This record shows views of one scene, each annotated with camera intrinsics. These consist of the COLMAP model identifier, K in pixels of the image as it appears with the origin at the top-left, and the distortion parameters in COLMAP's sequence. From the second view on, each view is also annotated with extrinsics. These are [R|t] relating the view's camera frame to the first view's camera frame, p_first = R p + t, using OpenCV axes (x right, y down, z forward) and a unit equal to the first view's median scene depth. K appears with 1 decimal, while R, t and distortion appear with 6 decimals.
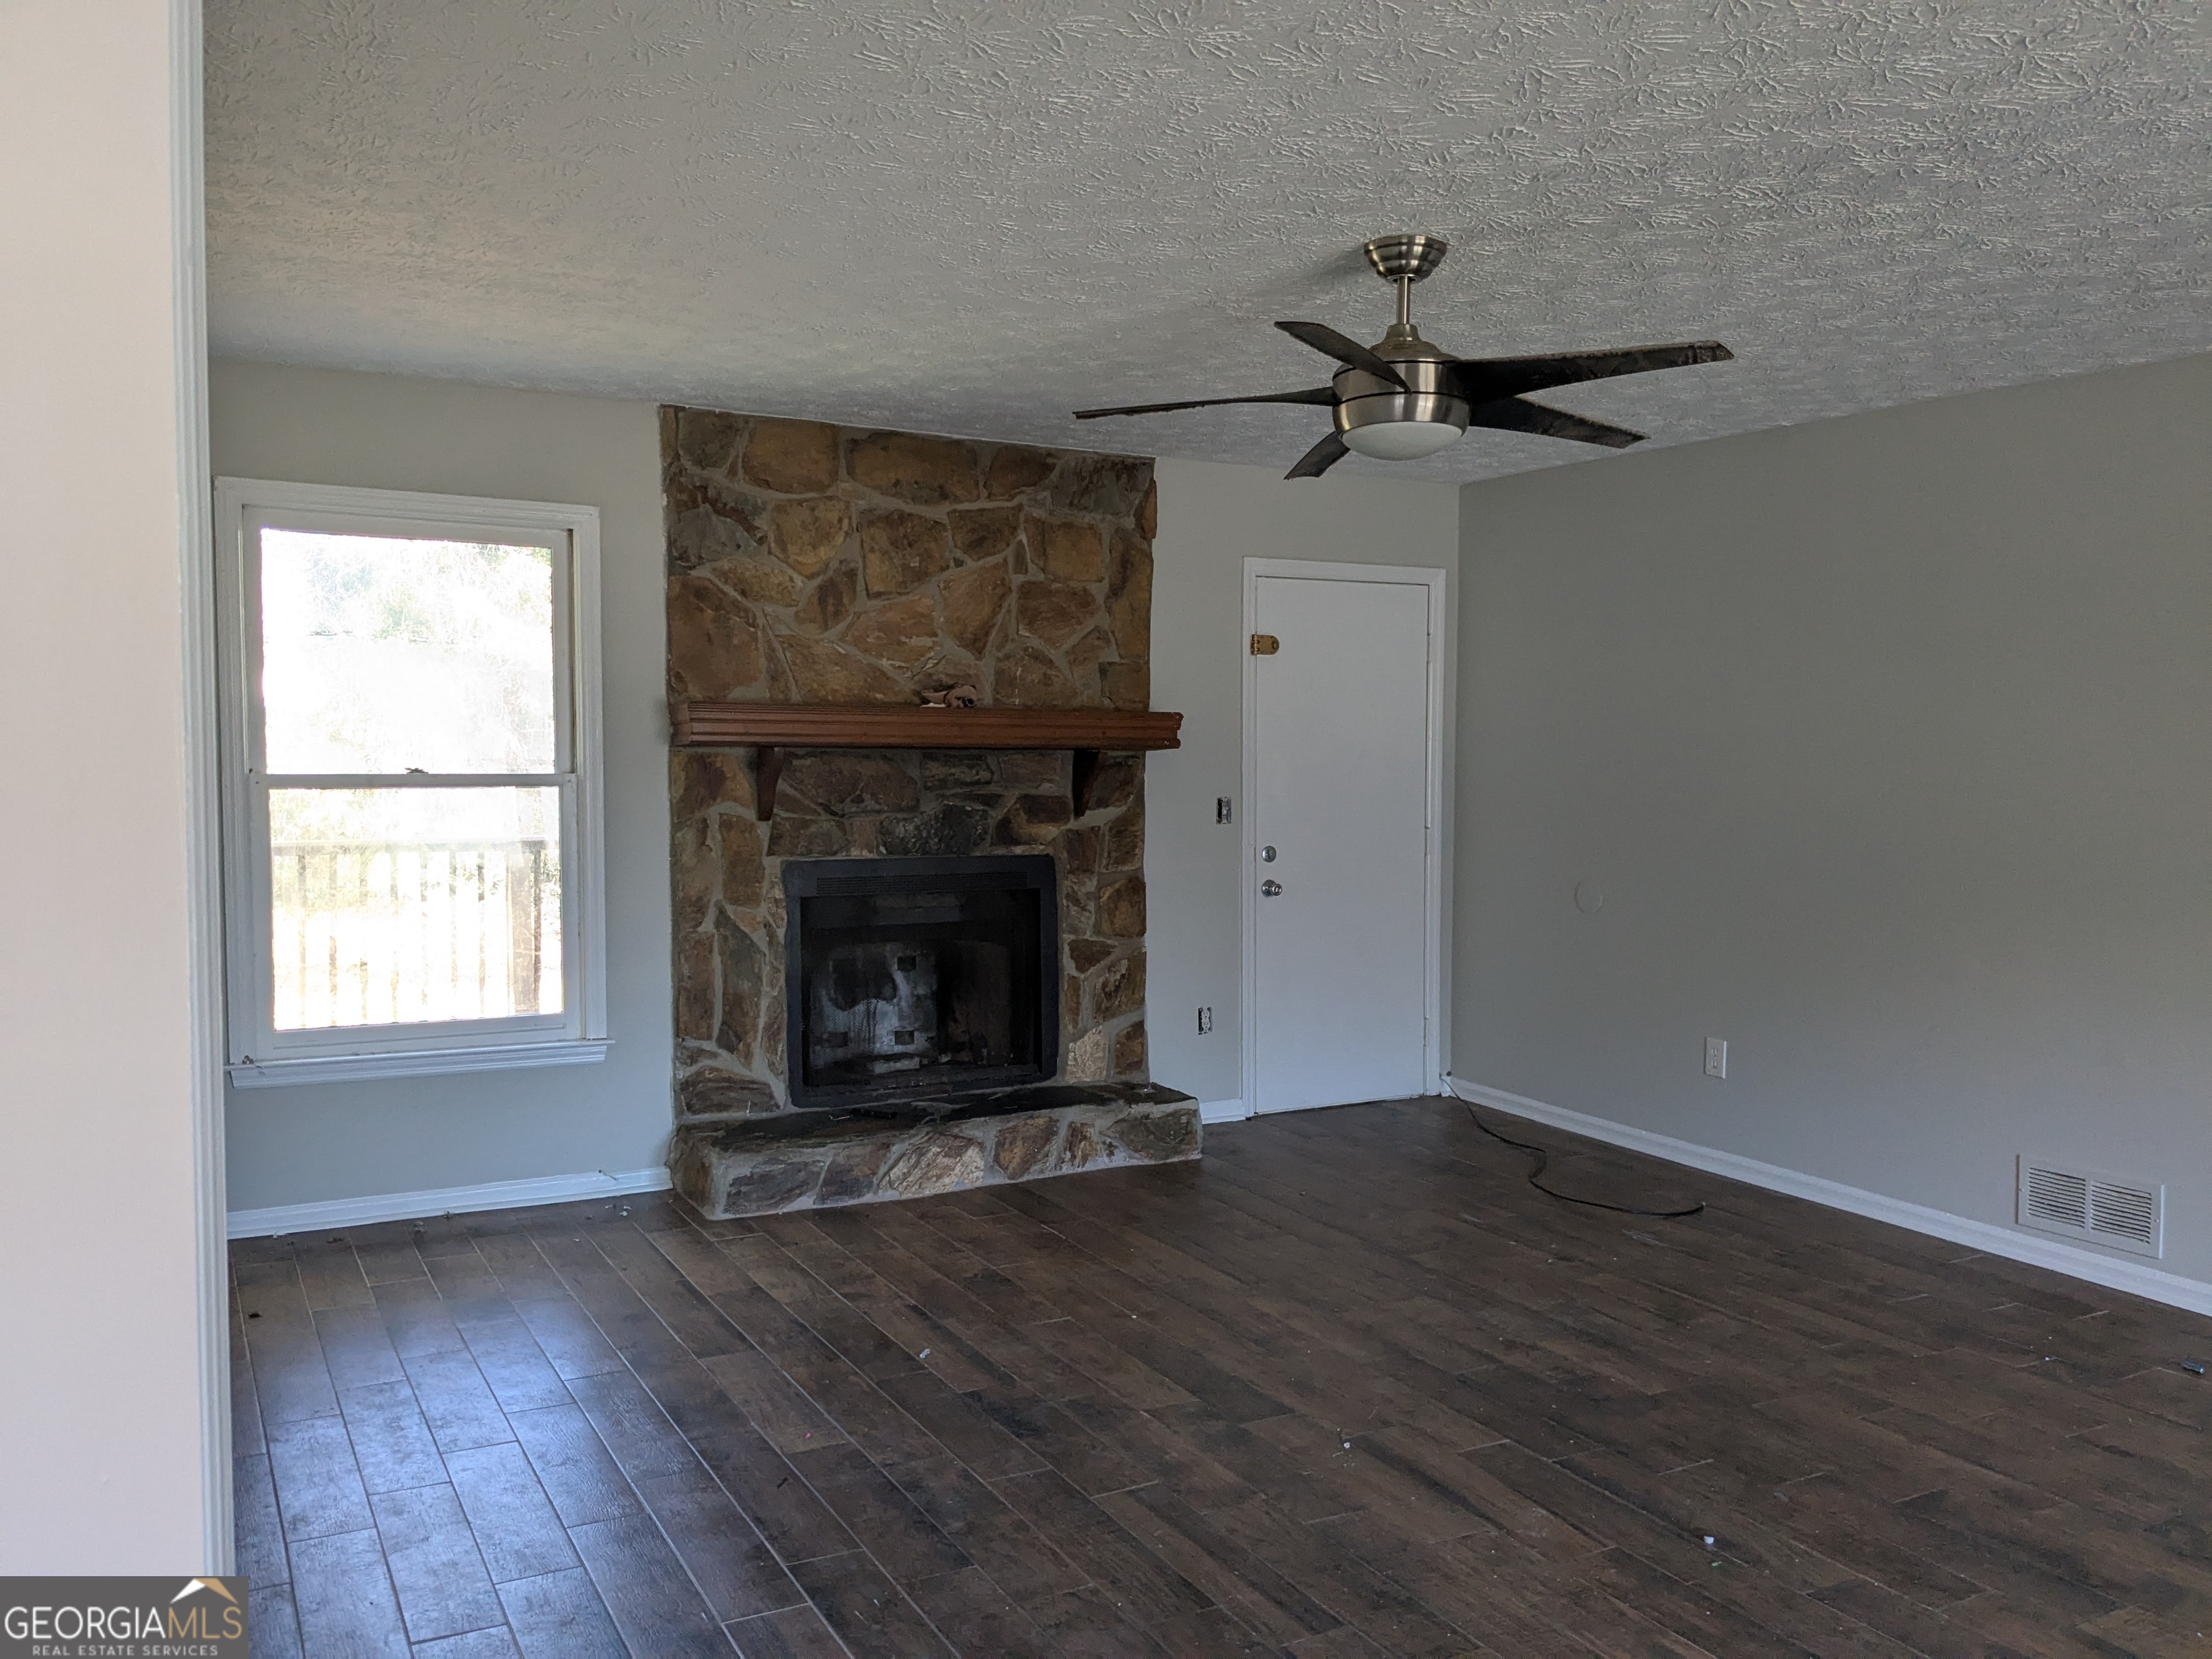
lens RADIAL K [[1748.7, 0, 1105.4], [0, 1748.7, 849.5], [0, 0, 1]] dist [0.039067, -0.007891]
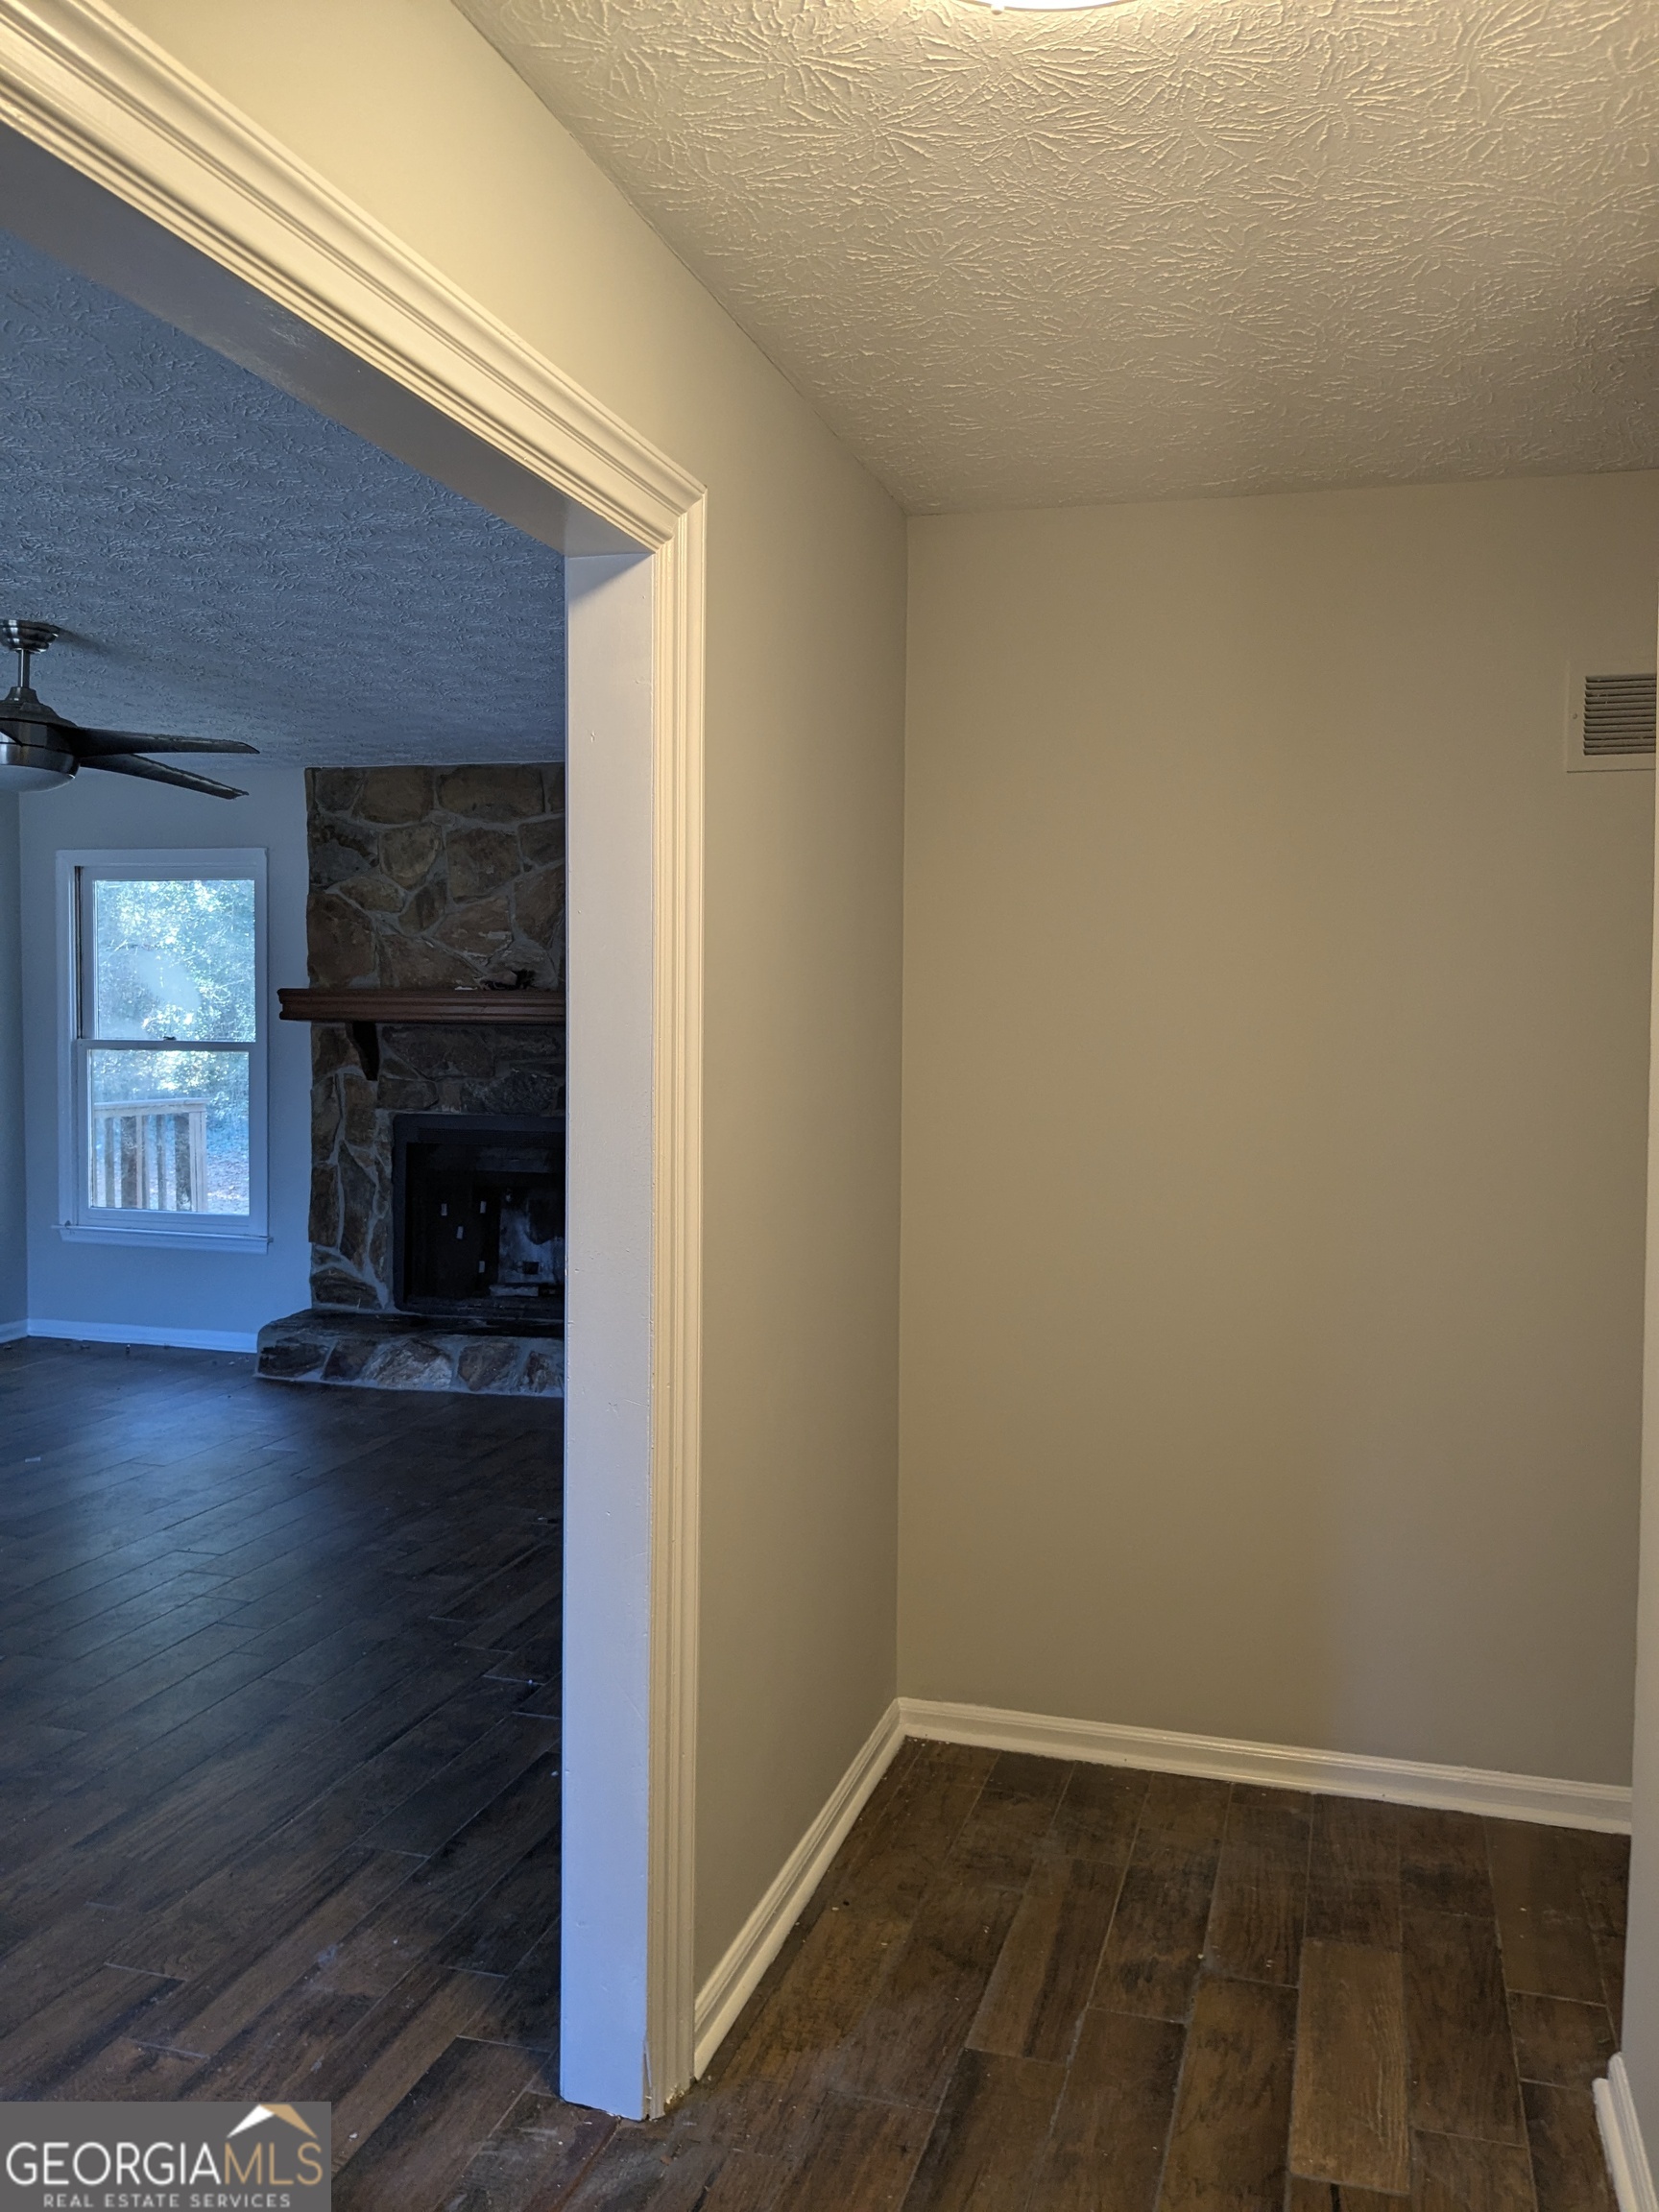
lens RADIAL K [[1748.7, 0, 831.4], [0, 1748.7, 1087.6], [0, 0, 1]] dist [0.039067, -0.007891]
pose [[0.702846, 0.025648, -0.710879, 0.950172], [-0.048347, 0.998761, -0.011766, -0.012308], [0.709697, 0.042639, 0.703216, 0.337073]]
